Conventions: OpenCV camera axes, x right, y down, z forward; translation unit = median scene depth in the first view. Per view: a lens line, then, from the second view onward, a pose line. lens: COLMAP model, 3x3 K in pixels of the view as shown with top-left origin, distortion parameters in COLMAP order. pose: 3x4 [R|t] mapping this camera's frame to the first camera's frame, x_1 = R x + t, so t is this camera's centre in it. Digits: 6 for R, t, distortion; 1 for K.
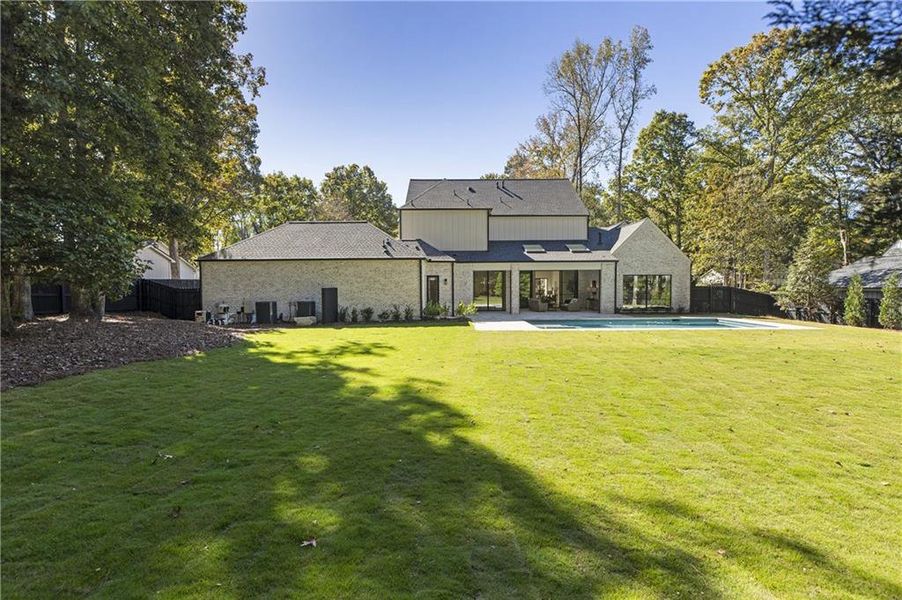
lens RADIAL K [[474.1, 0, 451.0], [0, 474.1, 300.0], [0, 0, 1]] dist [-0.001213, -0.000100]
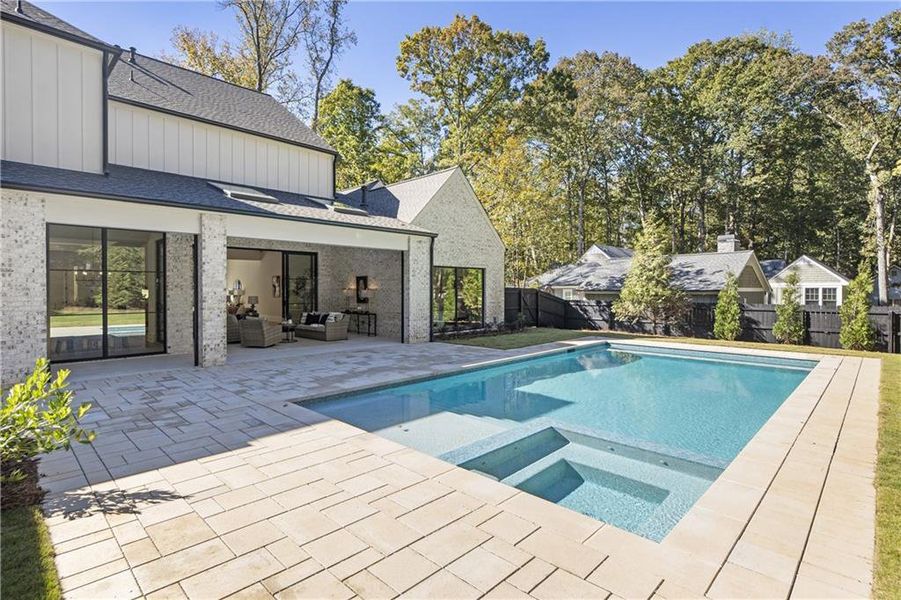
lens RADIAL K [[445.2, 0, 436.3], [0, 445.2, 300.0], [0, 0, 1]] dist [-0.001169, -0.000361]
pose [[0.733429, -0.009353, 0.679701, 0.035091], [0.011990, 0.999928, 0.000821, -0.012324], [-0.679660, 0.007547, 0.733488, 0.610826]]
